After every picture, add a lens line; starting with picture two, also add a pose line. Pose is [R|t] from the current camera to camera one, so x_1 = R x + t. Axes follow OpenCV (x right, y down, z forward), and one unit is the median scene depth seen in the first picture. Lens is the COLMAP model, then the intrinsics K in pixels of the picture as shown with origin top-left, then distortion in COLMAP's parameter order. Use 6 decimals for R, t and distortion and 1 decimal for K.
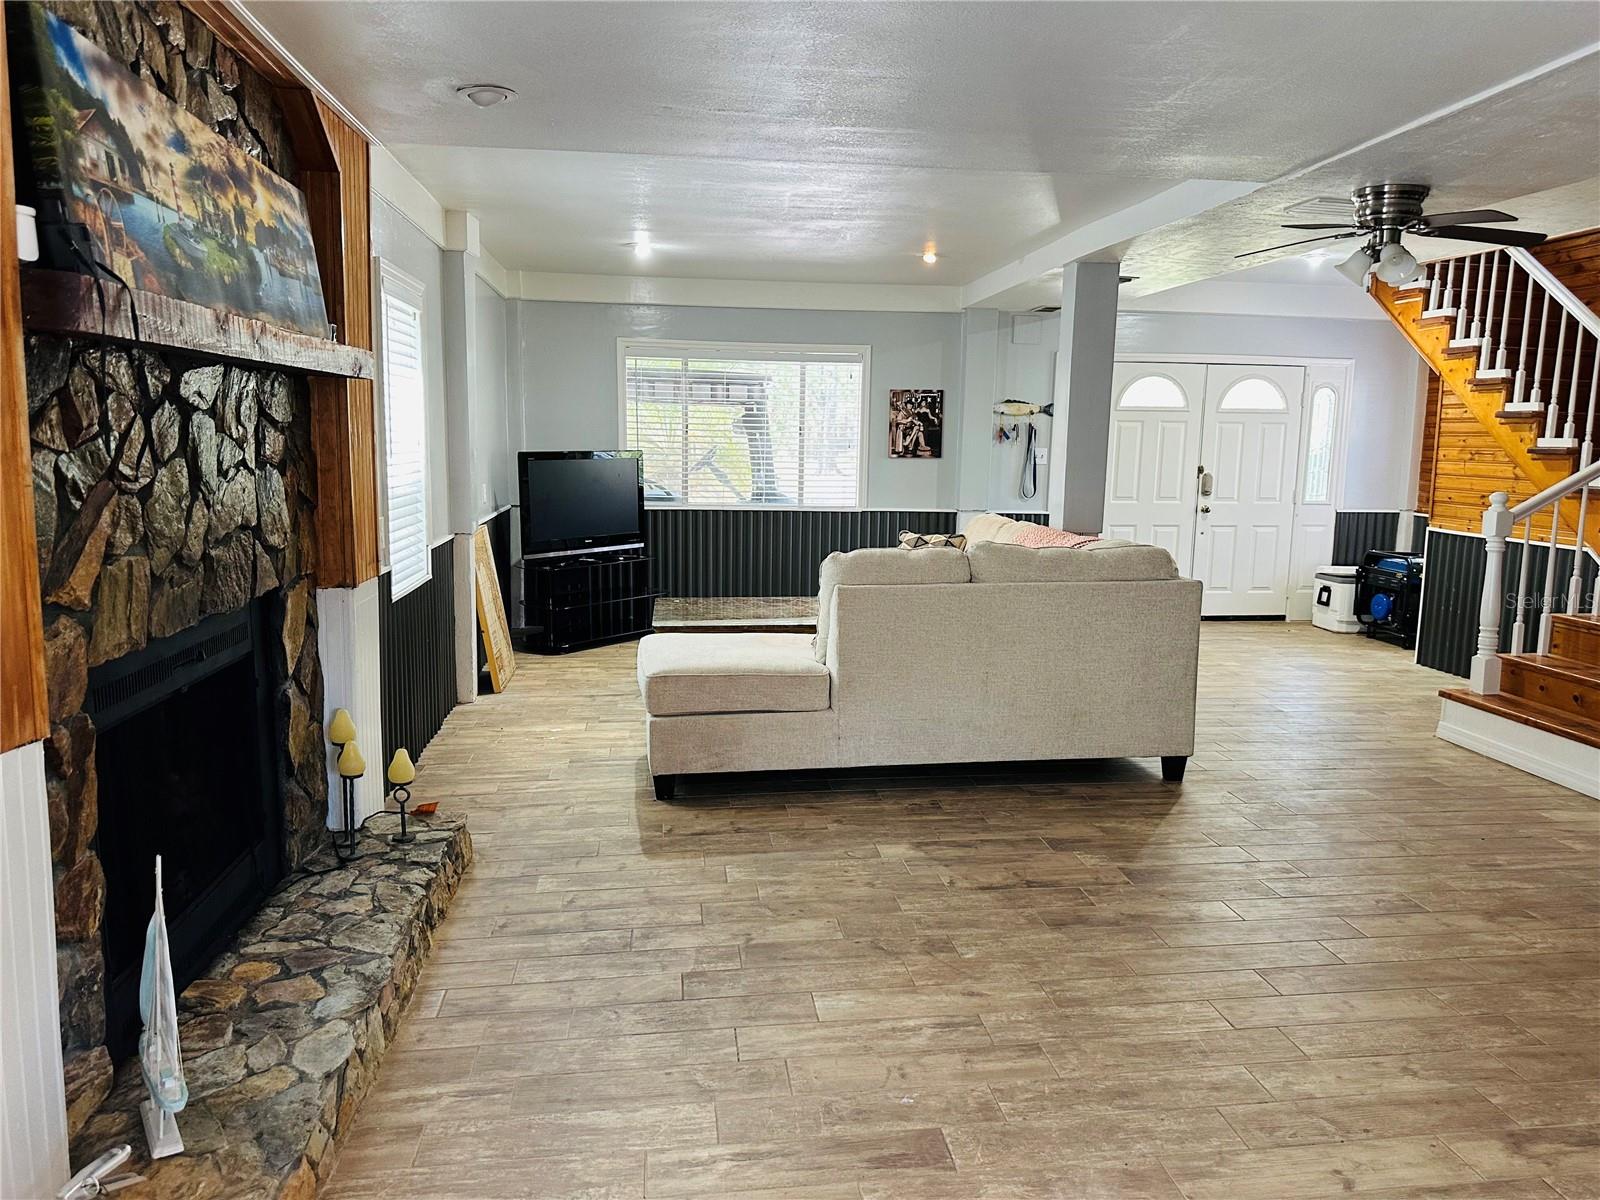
lens RADIAL K [[1120.4, 0, 805.2], [0, 1120.4, 597.4], [0, 0, 1]] dist [0.044459, -0.032811]
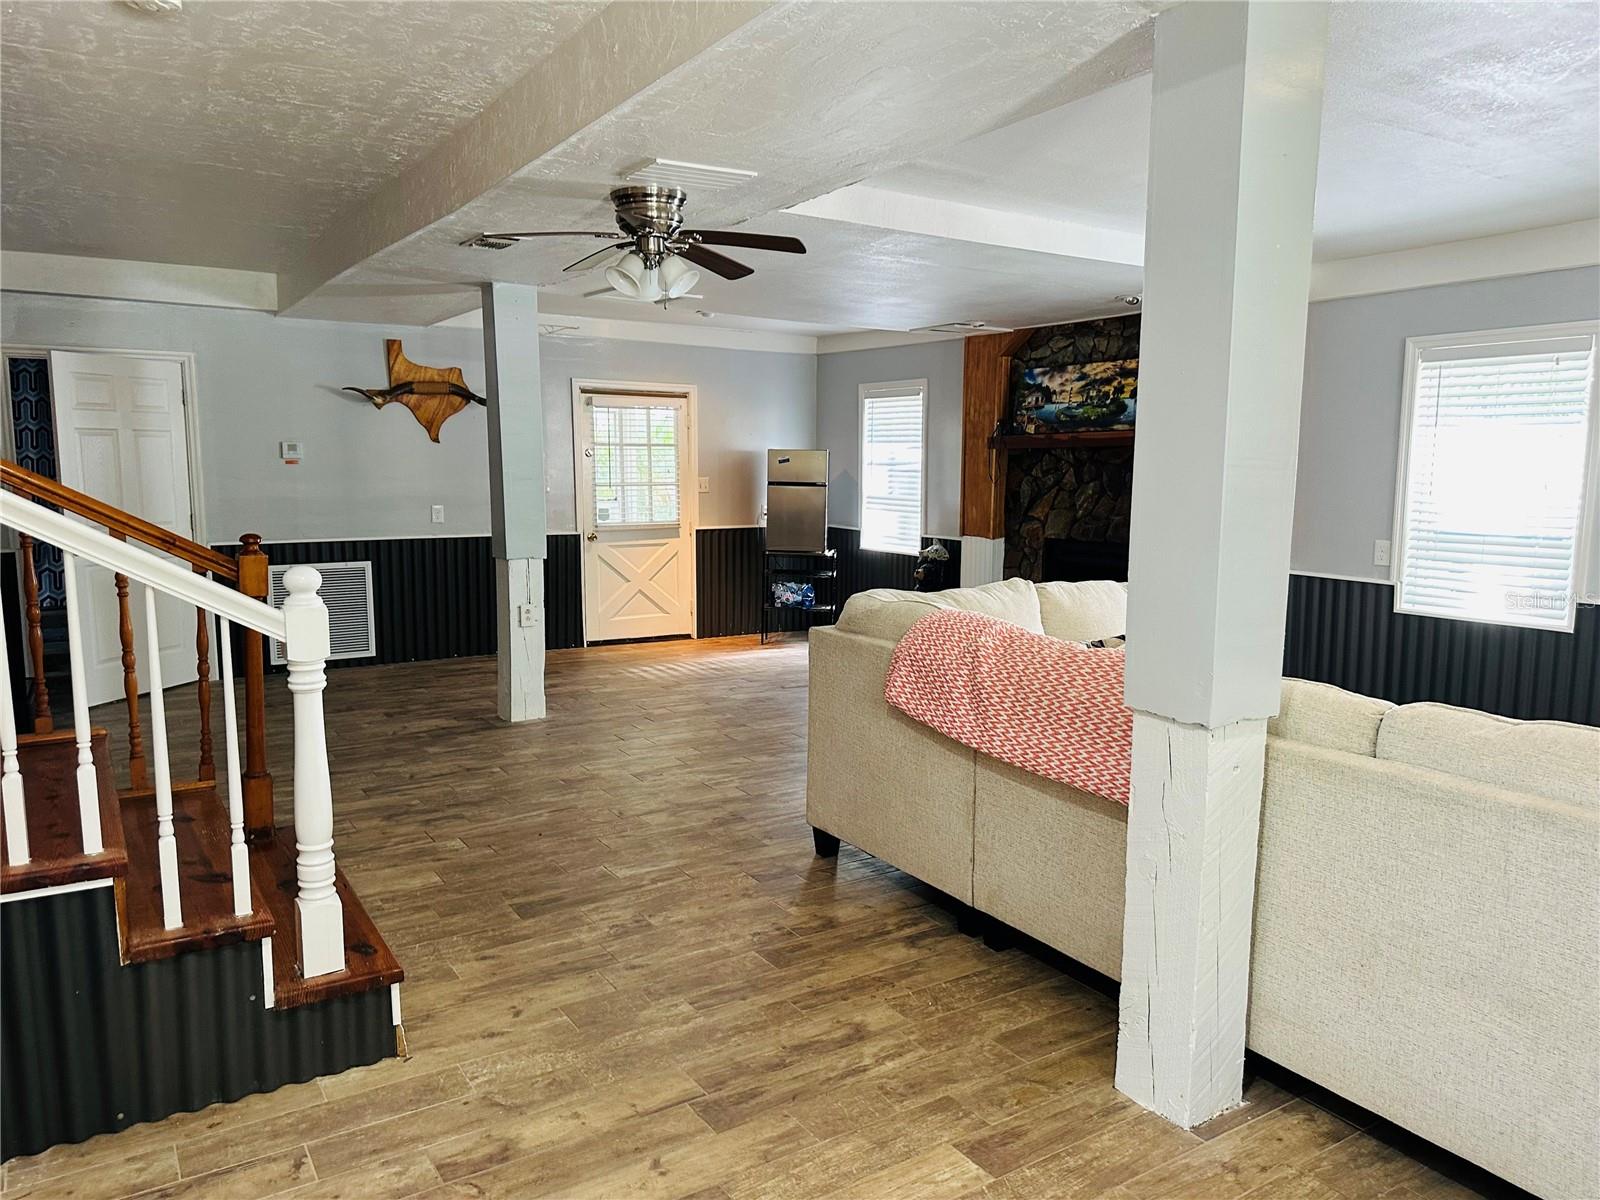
lens RADIAL K [[1120.4, 0, 810.1], [0, 1120.4, 606.9], [0, 0, 1]] dist [0.044459, -0.032811]
pose [[-0.899673, 0.030348, -0.435509, 0.465221], [-0.084482, 0.966622, 0.241879, -0.151769], [0.428313, 0.254404, -0.867079, 1.112316]]
